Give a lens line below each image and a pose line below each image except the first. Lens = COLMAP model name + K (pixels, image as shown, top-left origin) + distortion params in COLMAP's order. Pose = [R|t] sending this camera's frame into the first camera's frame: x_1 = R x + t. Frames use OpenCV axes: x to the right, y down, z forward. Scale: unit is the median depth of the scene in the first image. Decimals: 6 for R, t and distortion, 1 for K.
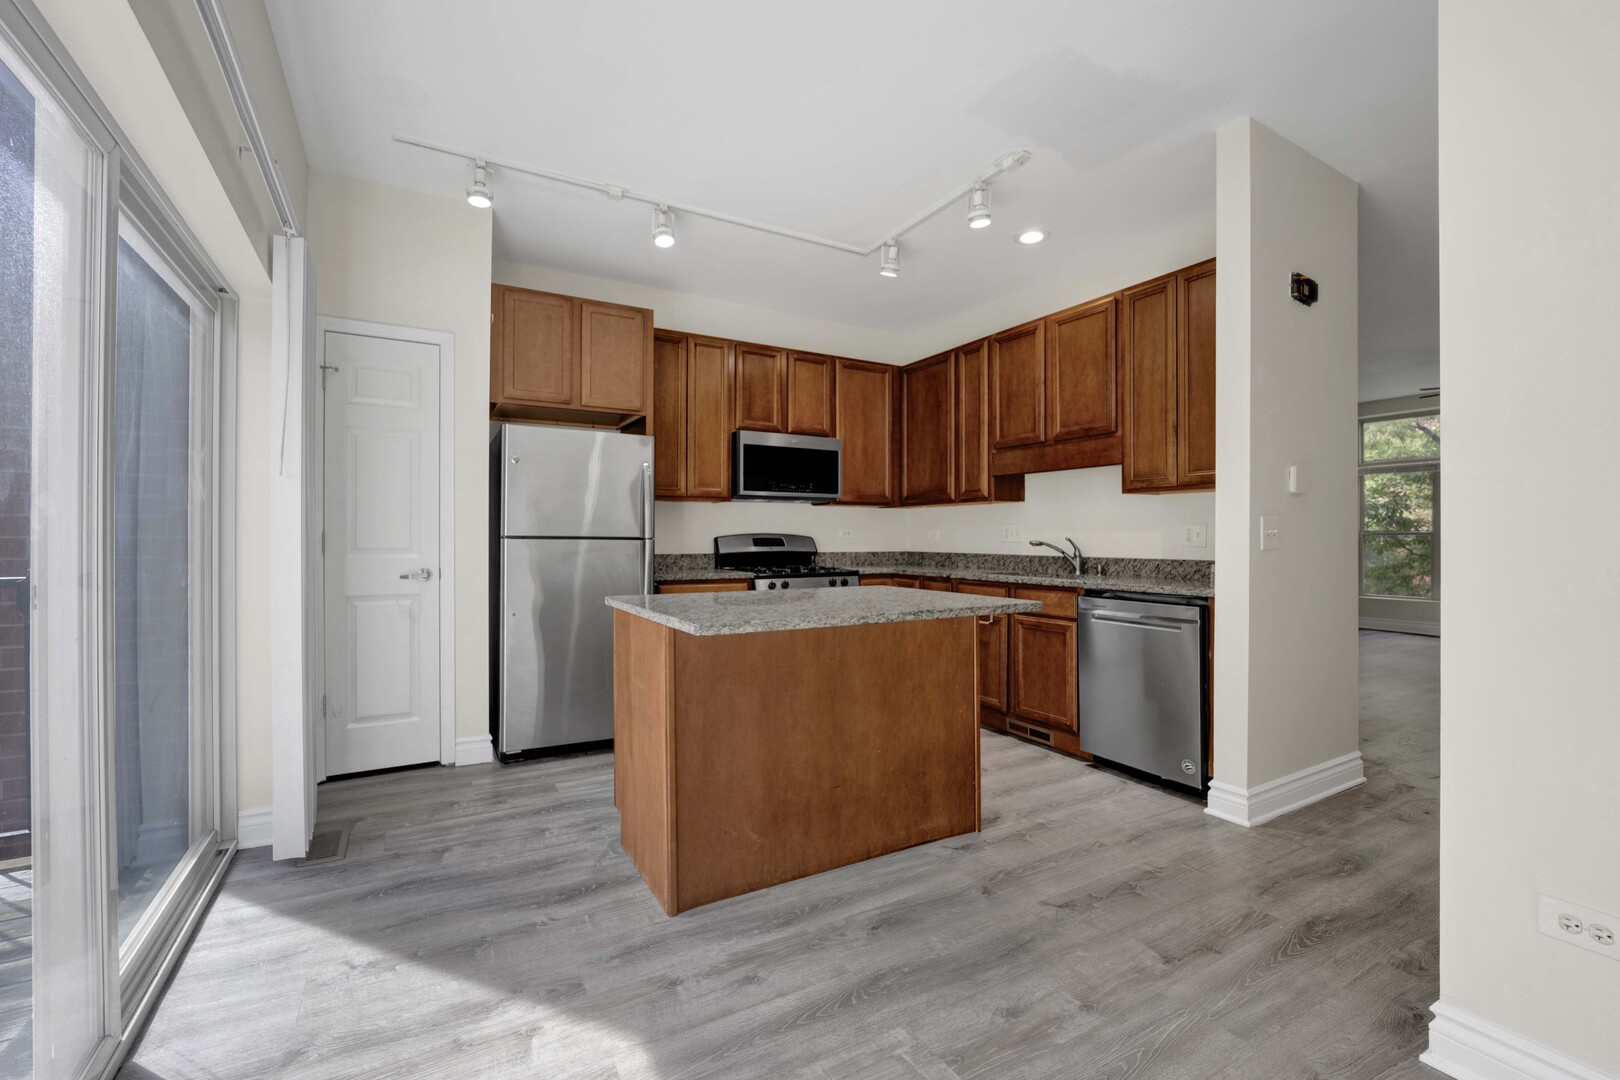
lens RADIAL K [[666.9, 0, 767.4], [0, 666.9, 528.2], [0, 0, 1]] dist [-0.020720, 0.000301]
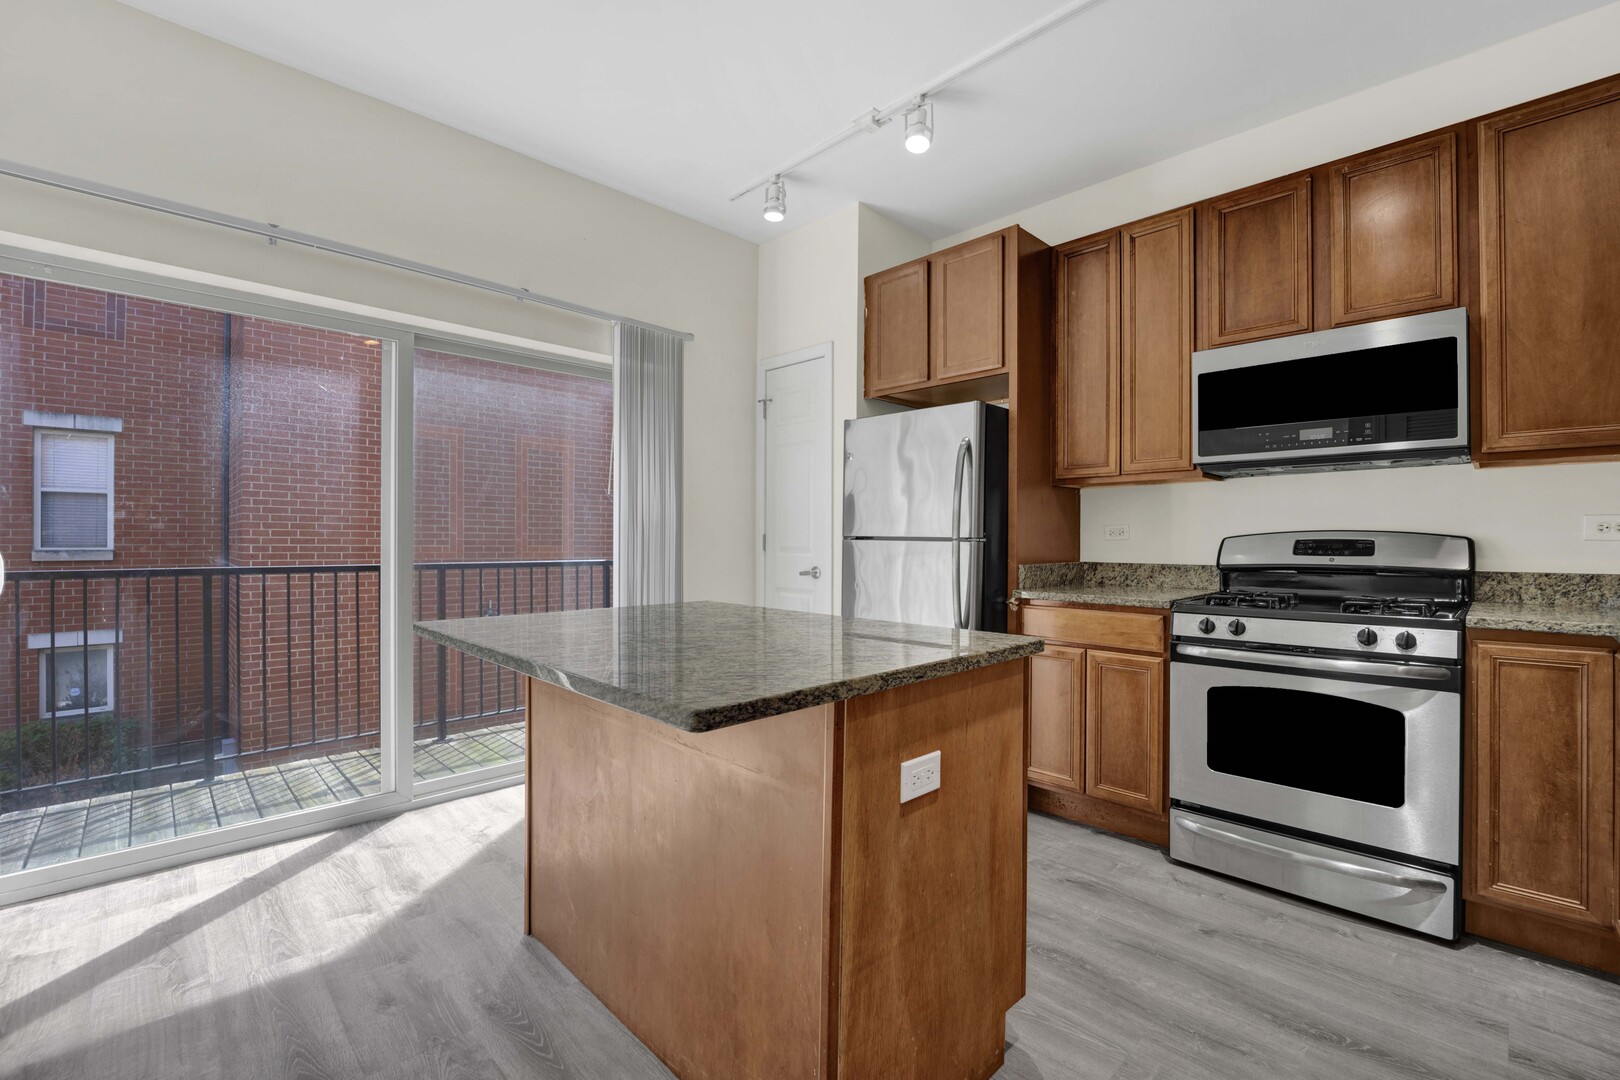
lens RADIAL K [[698.0, 0, 852.9], [0, 698.0, 542.4], [0, 0, 1]] dist [-0.021423, -0.001690]
pose [[0.310442, 0.003102, -0.950587, 0.565933], [0.012459, 0.999896, 0.007332, 0.012262], [0.950511, -0.014119, 0.310371, 0.683158]]
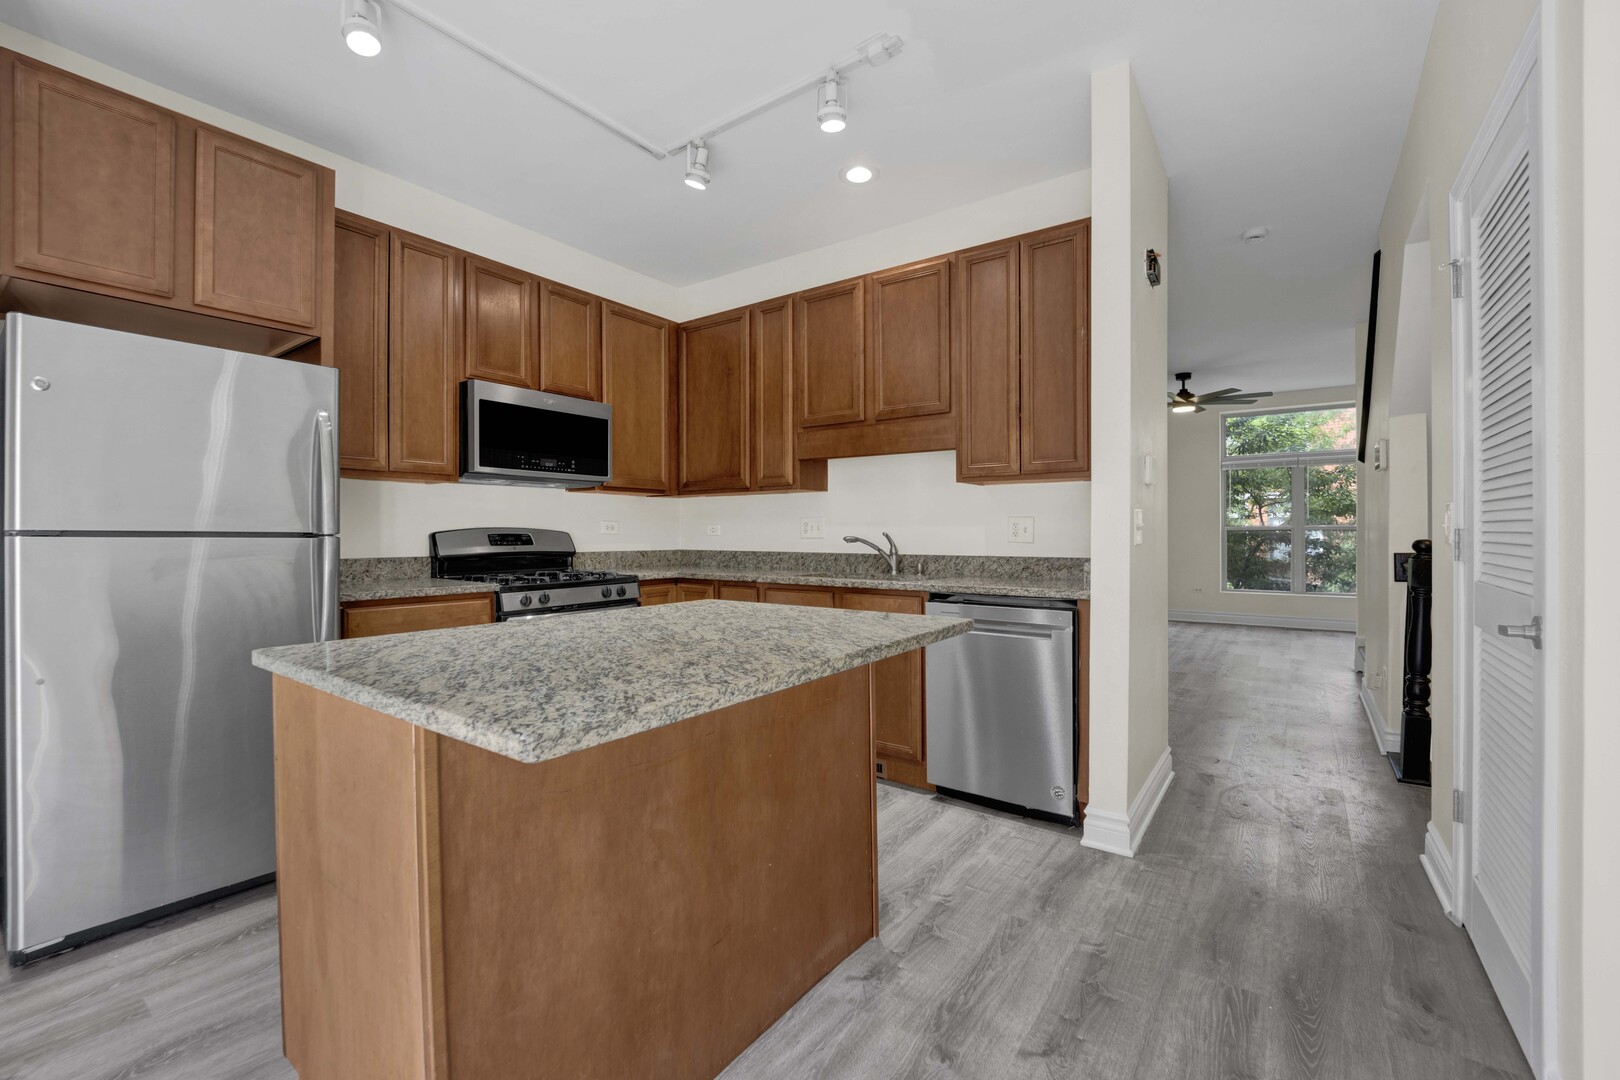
lens RADIAL K [[698.0, 0, 770.3], [0, 698.0, 535.0], [0, 0, 1]] dist [-0.021423, -0.001690]
pose [[0.912337, -0.002776, 0.409430, -0.072141], [-0.003824, 0.999876, 0.015299, 0.004564], [-0.409422, -0.015524, 0.912213, 0.266921]]
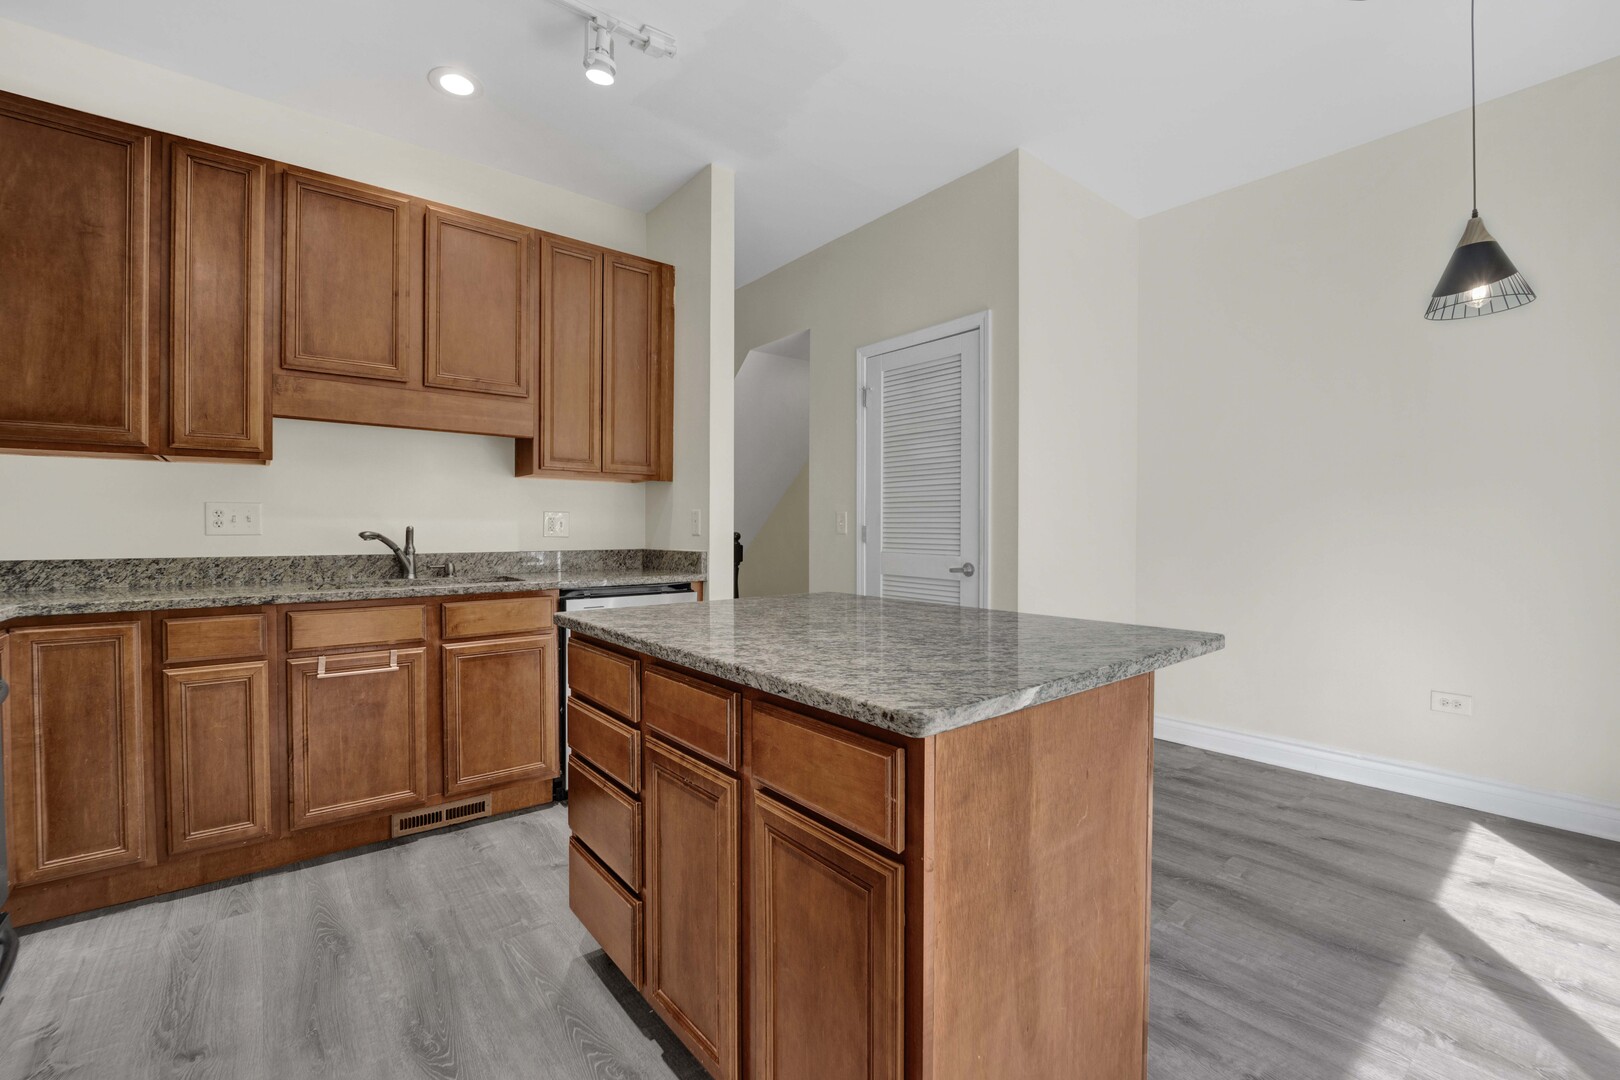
lens RADIAL K [[698.0, 0, 854.9], [0, 698.0, 524.9], [0, 0, 1]] dist [-0.021423, -0.001690]
pose [[-0.227503, 0.004876, 0.973765, -0.422796], [-0.012869, 0.999885, -0.008013, 0.014451], [-0.973692, -0.014354, -0.227415, 0.842889]]
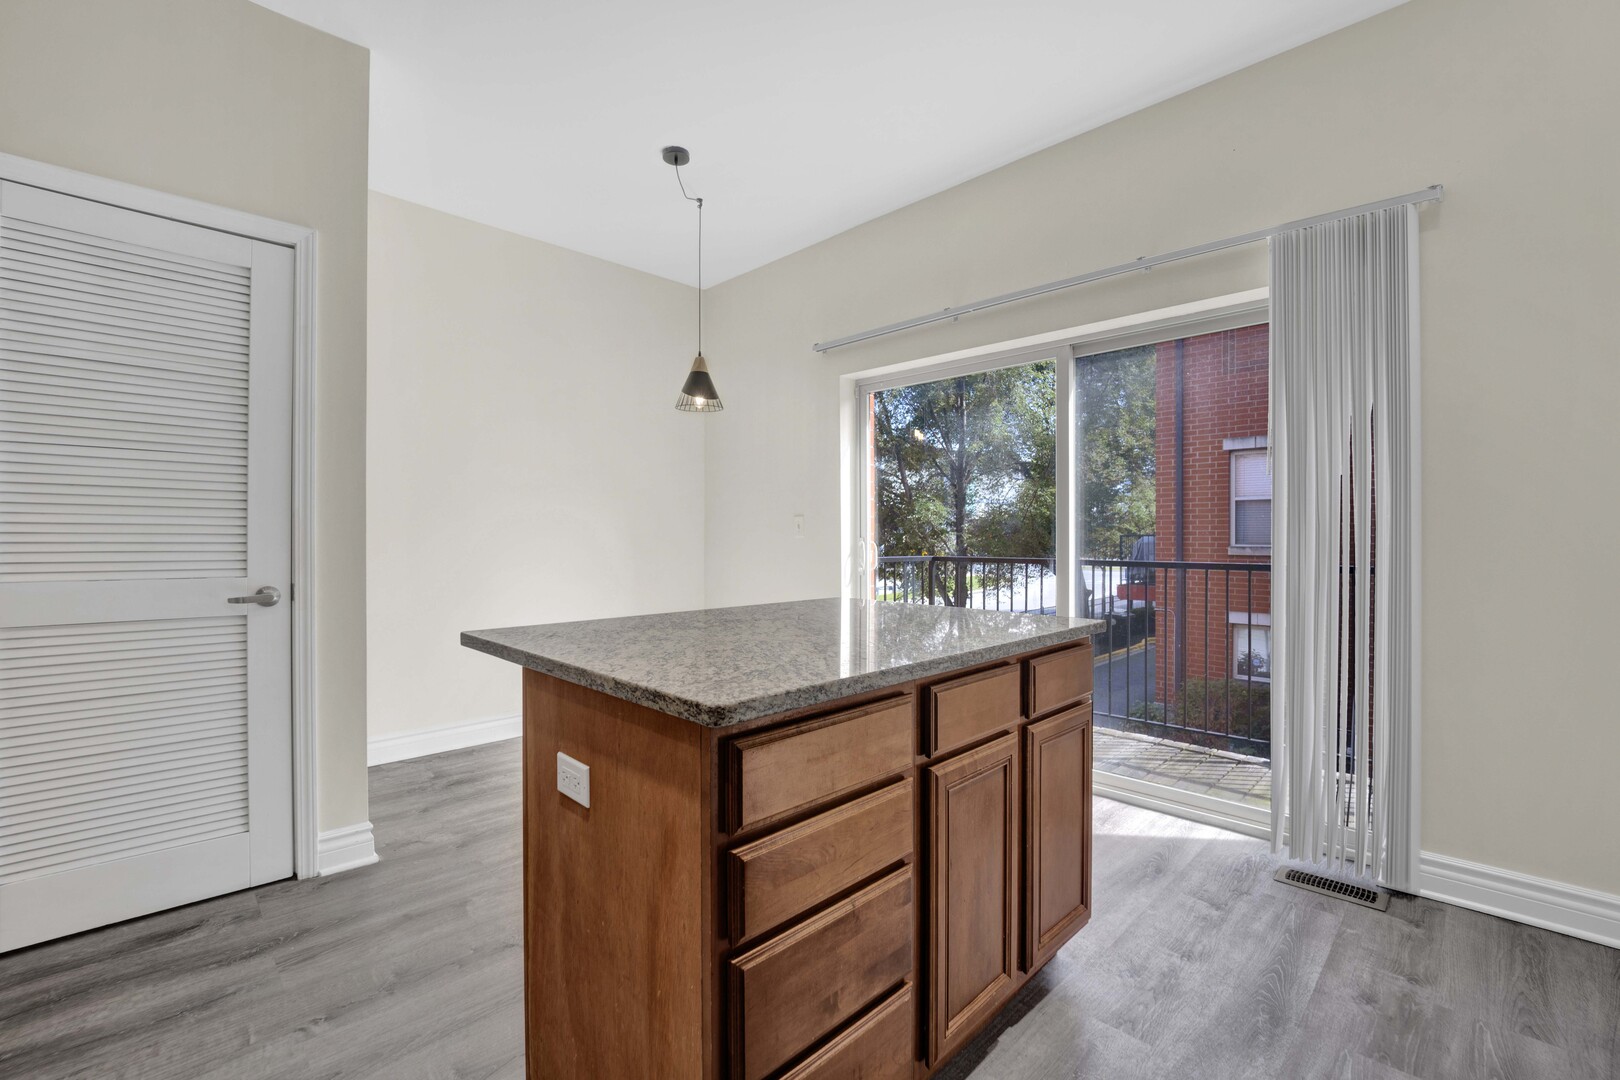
lens RADIAL K [[698.0, 0, 771.0], [0, 698.0, 535.9], [0, 0, 1]] dist [-0.021423, -0.001690]
pose [[-0.964813, -0.002813, -0.262921, 0.208732], [0.001217, 0.999884, -0.015165, 0.020491], [0.262933, -0.014952, -0.964698, 1.221572]]
